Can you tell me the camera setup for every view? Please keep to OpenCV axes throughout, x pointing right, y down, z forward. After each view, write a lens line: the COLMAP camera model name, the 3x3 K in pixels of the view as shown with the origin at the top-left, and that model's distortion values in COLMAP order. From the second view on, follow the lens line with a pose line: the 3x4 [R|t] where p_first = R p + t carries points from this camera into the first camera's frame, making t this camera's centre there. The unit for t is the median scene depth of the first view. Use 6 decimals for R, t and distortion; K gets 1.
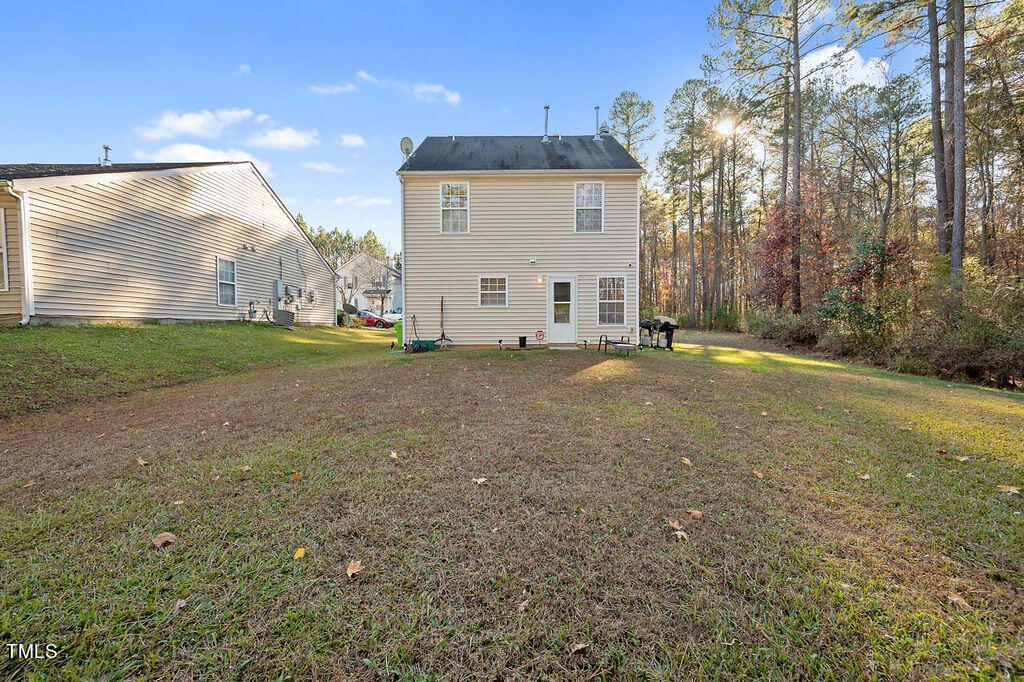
lens RADIAL K [[422.4, 0, 507.2], [0, 422.4, 326.7], [0, 0, 1]] dist [0.001667, 0.000261]
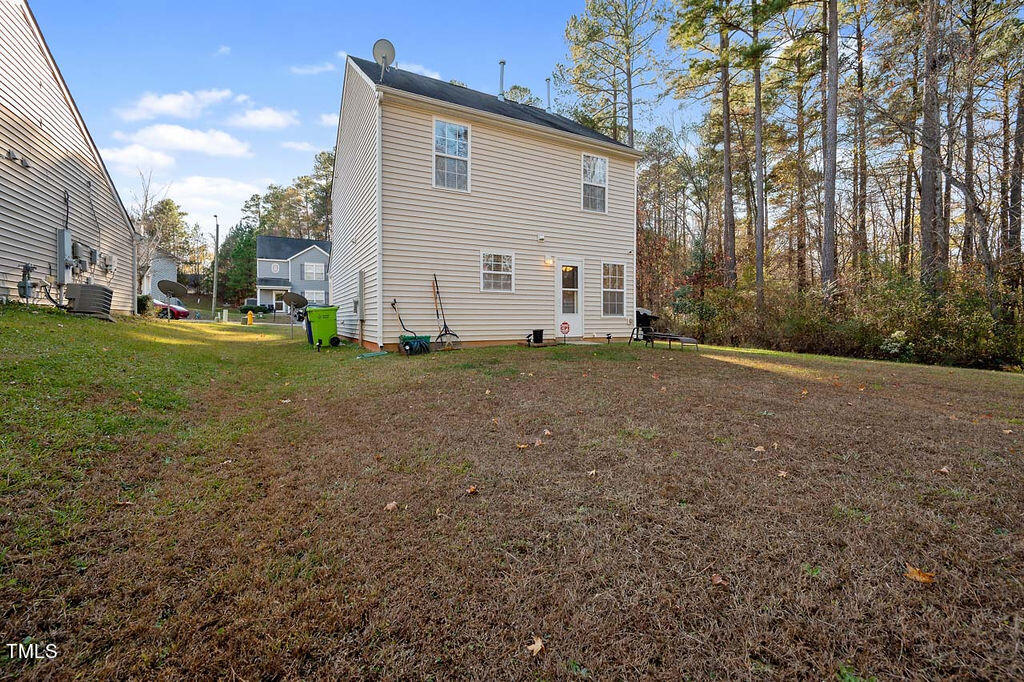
lens RADIAL K [[428.5, 0, 511.8], [0, 428.5, 315.2], [0, 0, 1]] dist [-0.000789, -0.000028]
pose [[0.870996, 0.008007, 0.491224, -0.399006], [-0.003732, 0.999946, -0.009682, 0.003837], [-0.491275, 0.006600, 0.870979, 0.301952]]
